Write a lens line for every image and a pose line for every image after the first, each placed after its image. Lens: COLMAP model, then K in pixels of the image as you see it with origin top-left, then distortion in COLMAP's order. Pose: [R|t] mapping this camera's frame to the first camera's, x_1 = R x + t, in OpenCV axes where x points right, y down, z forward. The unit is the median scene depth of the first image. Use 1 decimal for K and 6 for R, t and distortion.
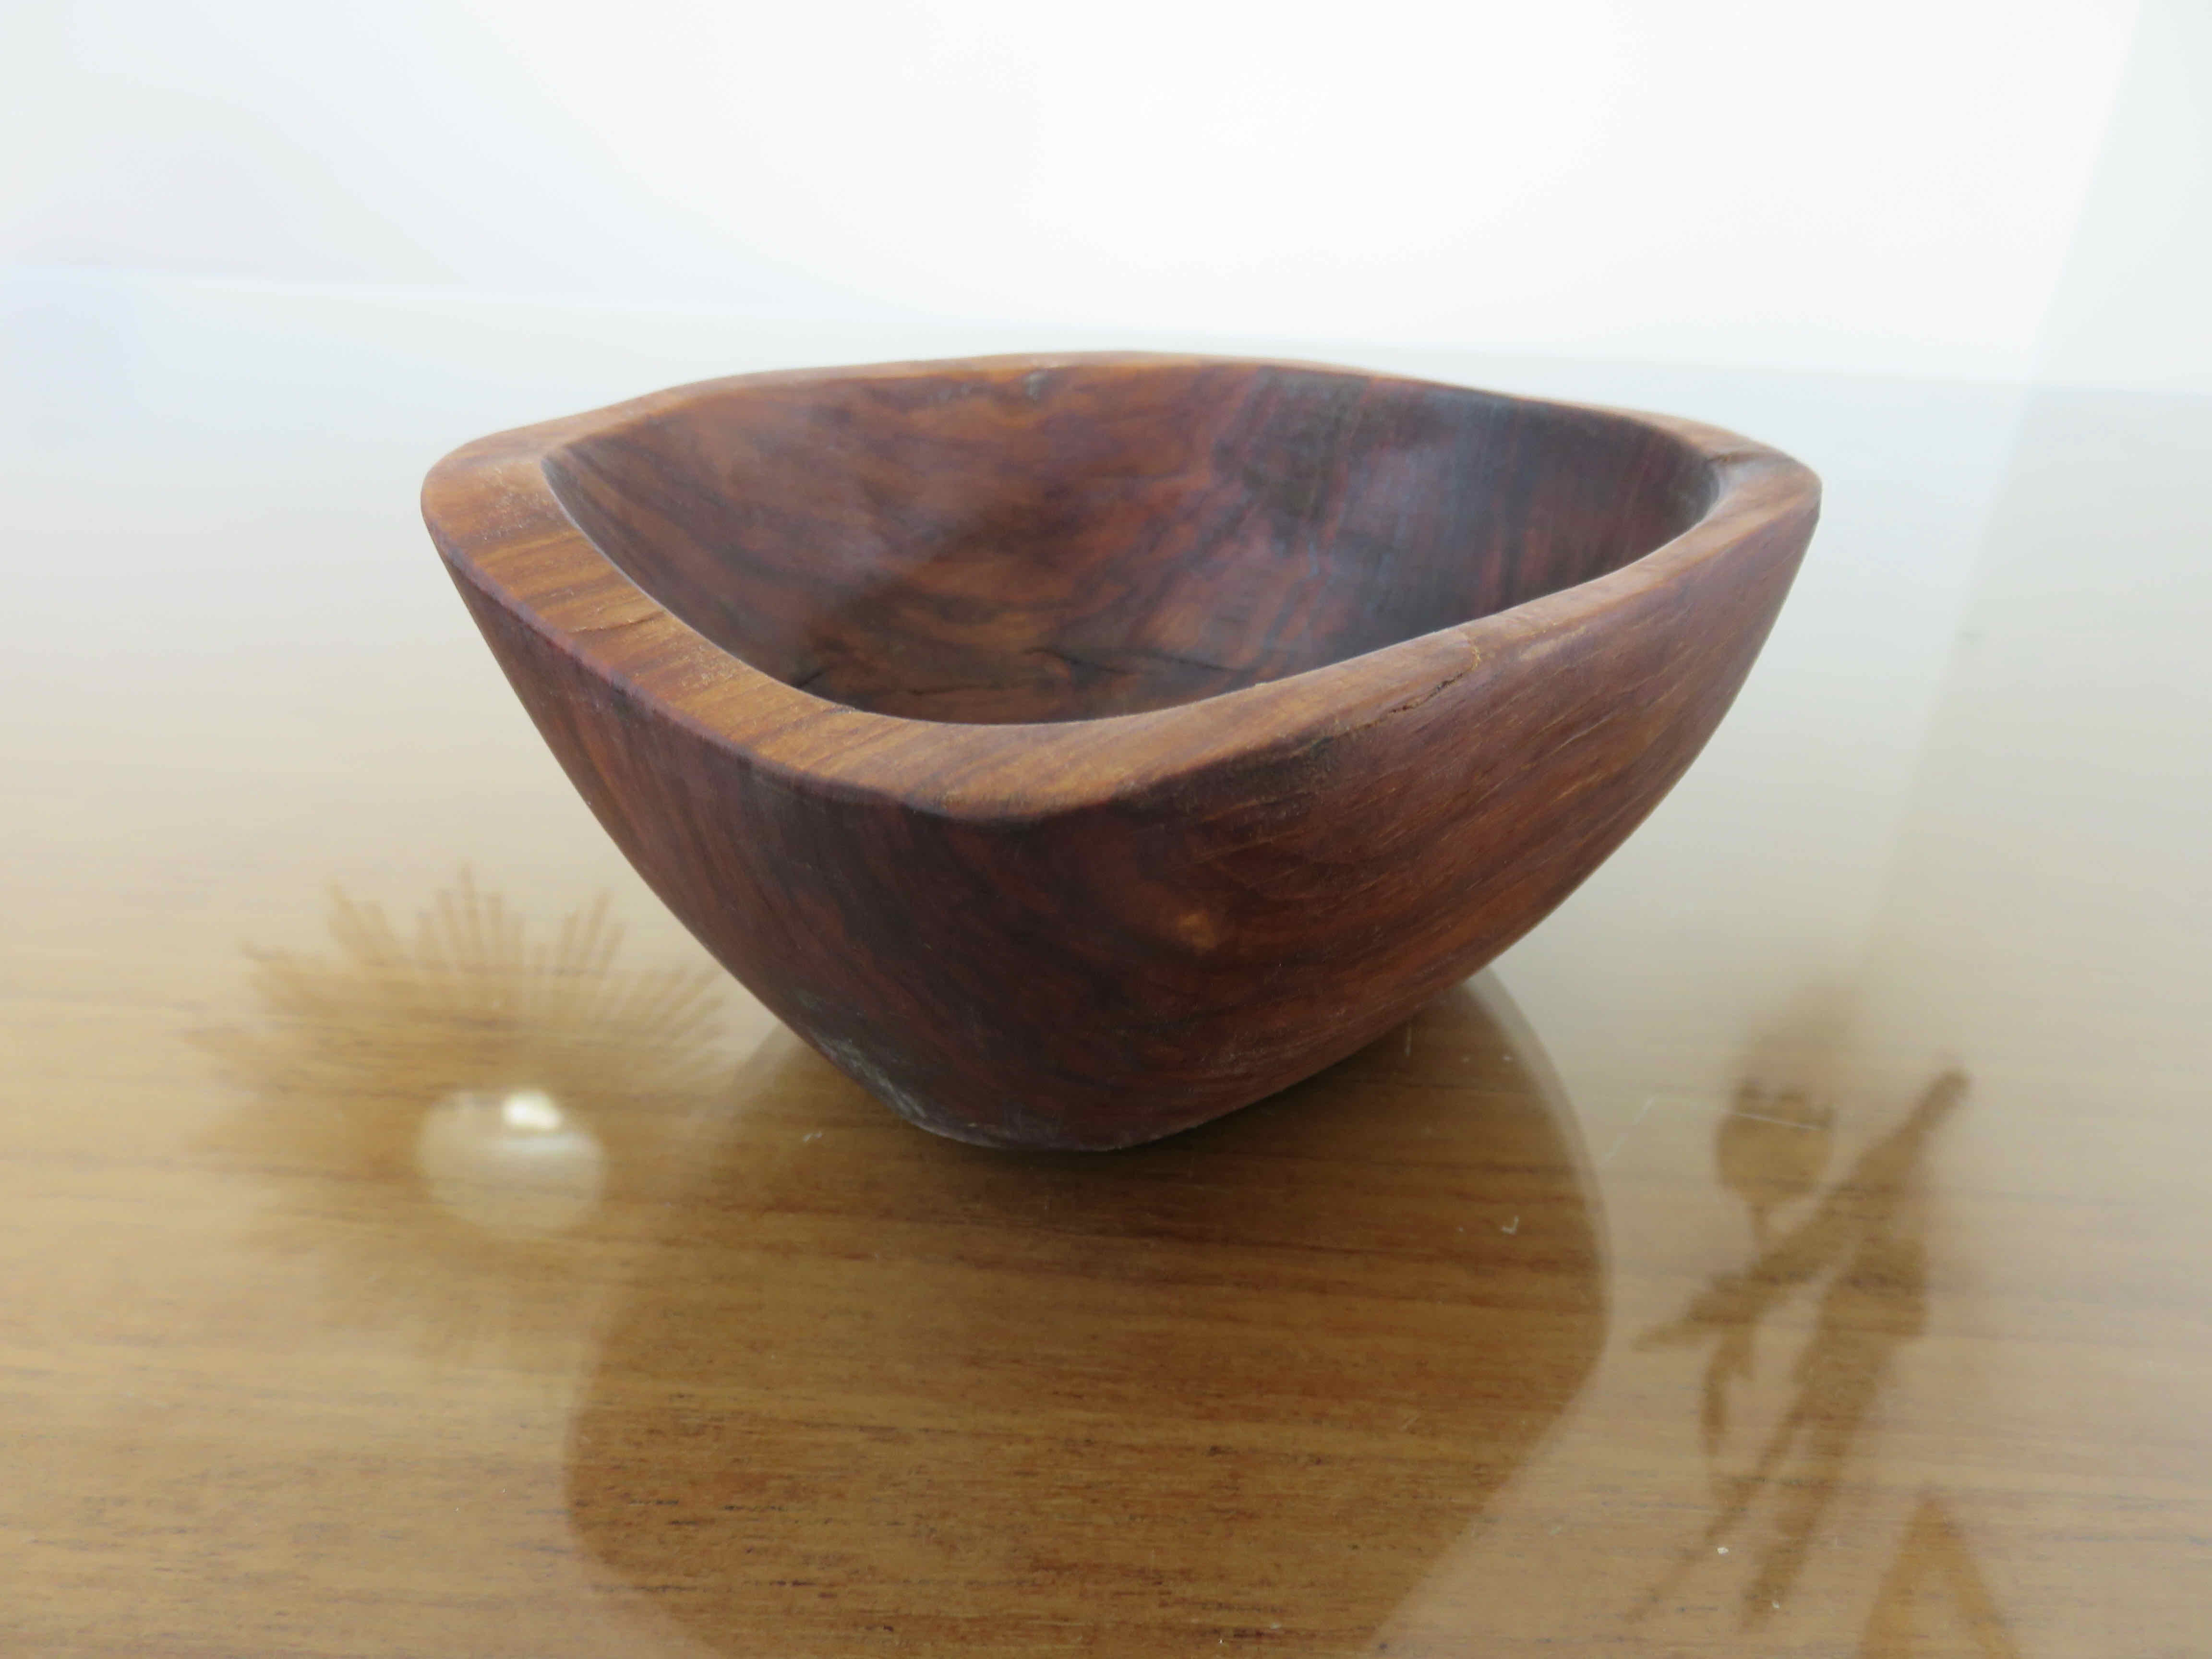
lens RADIAL K [[1635.9, 0, 1093.0], [0, 1635.9, 826.3], [0, 0, 1]] dist [-0.011019, -0.012589]
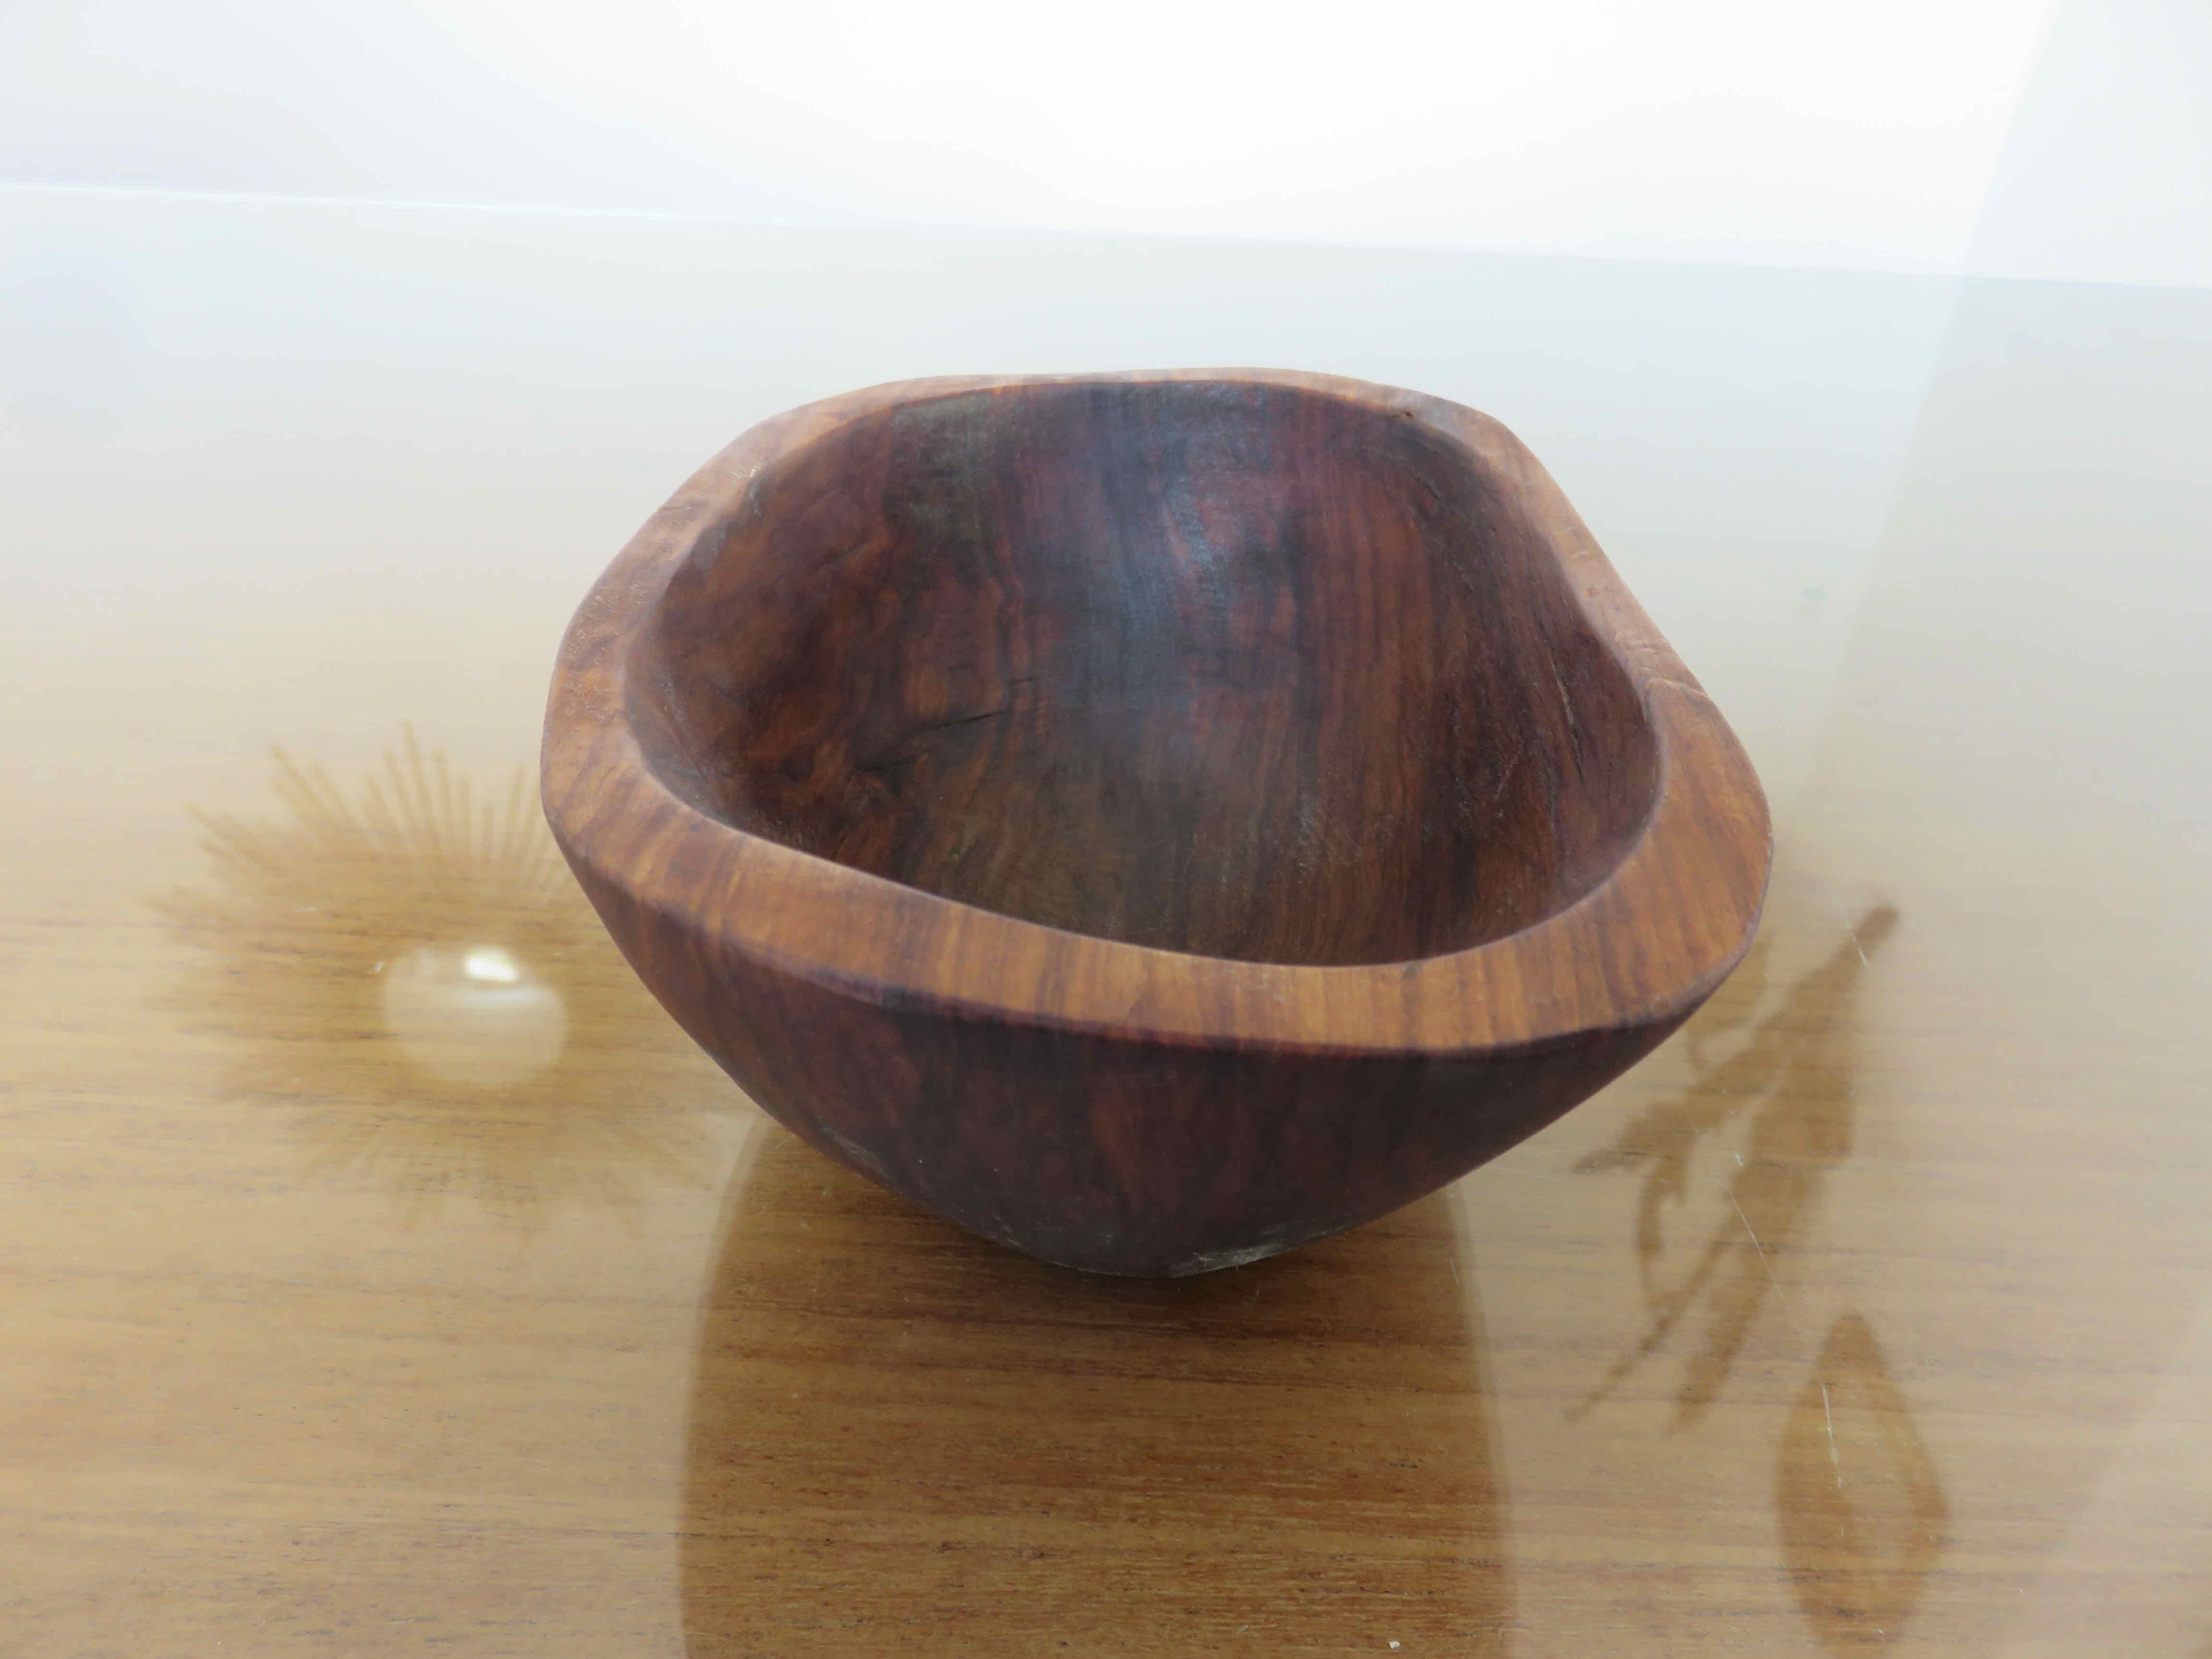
lens RADIAL K [[1639.5, 0, 1097.9], [0, 1639.5, 821.1], [0, 0, 1]] dist [-0.015428, -0.006561]
pose [[0.999642, -0.016737, 0.020873, 0.154359], [0.014447, 0.994326, 0.105388, -0.197910], [-0.022519, -0.105049, 0.994212, -0.022766]]
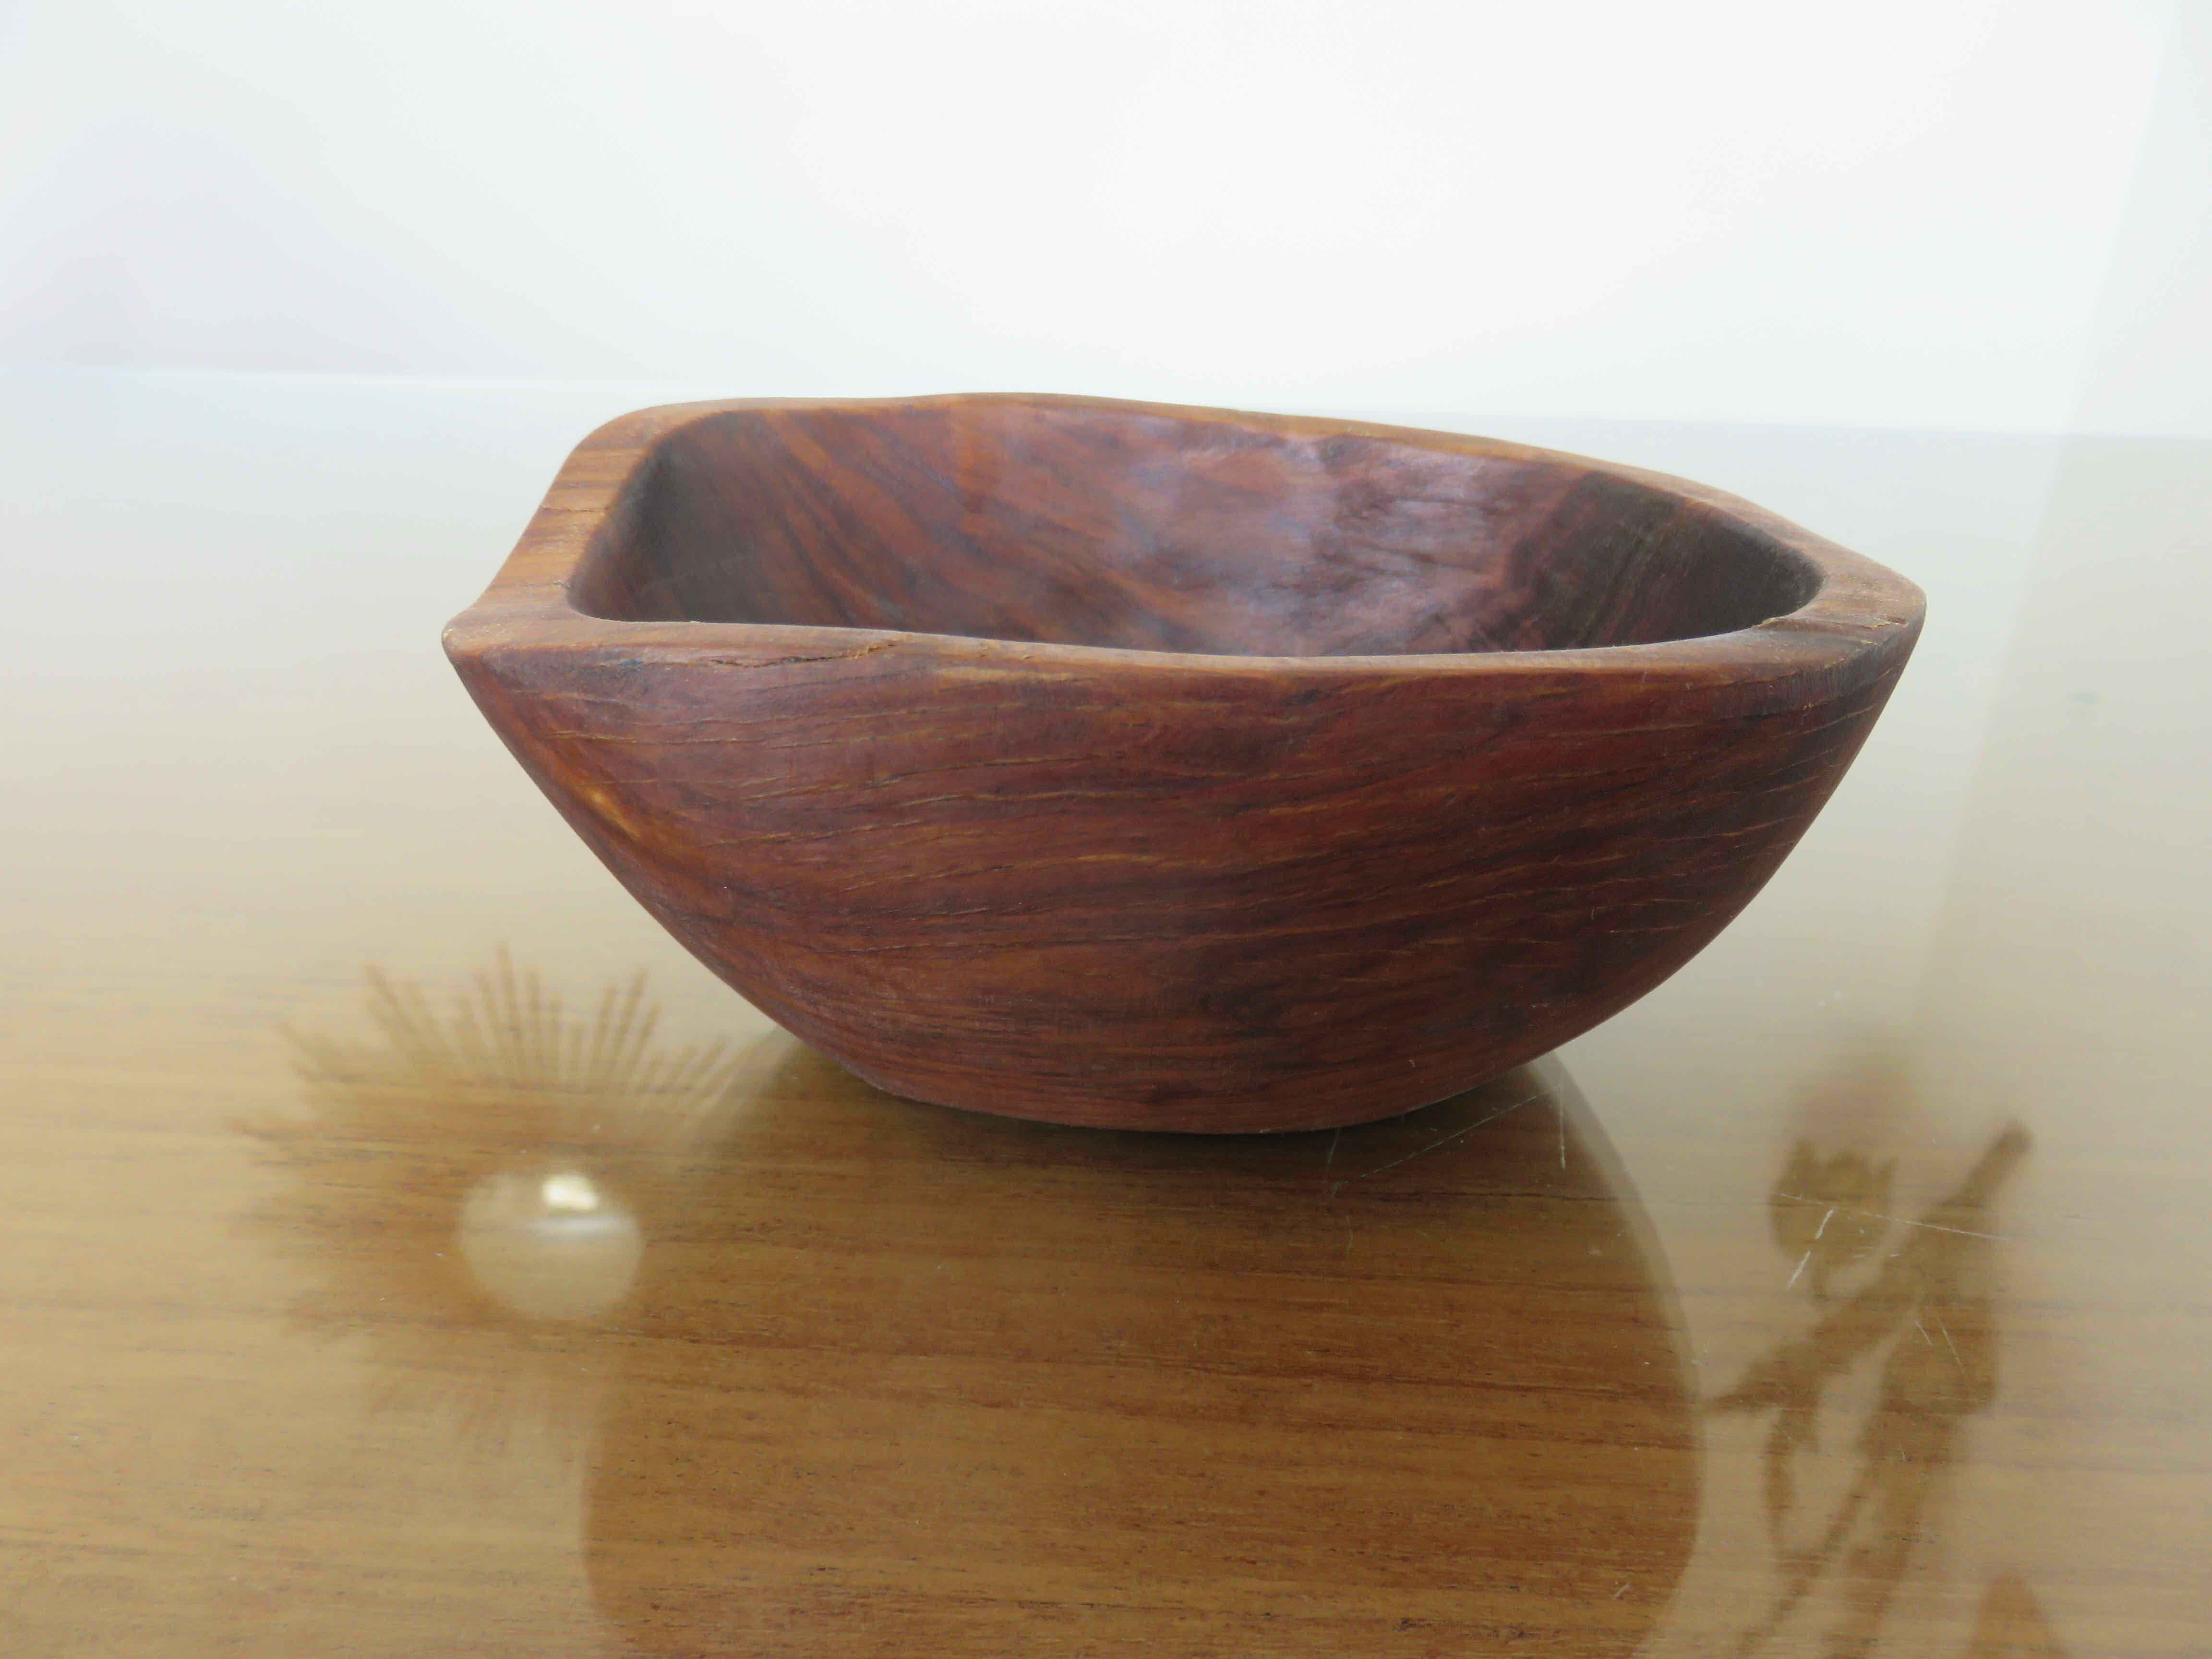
lens RADIAL K [[1635.9, 0, 1091.6], [0, 1635.9, 824.4], [0, 0, 1]] dist [-0.011019, -0.012589]
pose [[0.999670, -0.019364, -0.016881, -0.074838], [0.018668, 0.999005, -0.040497, -0.029835], [0.017648, 0.040168, 0.999037, 0.064972]]
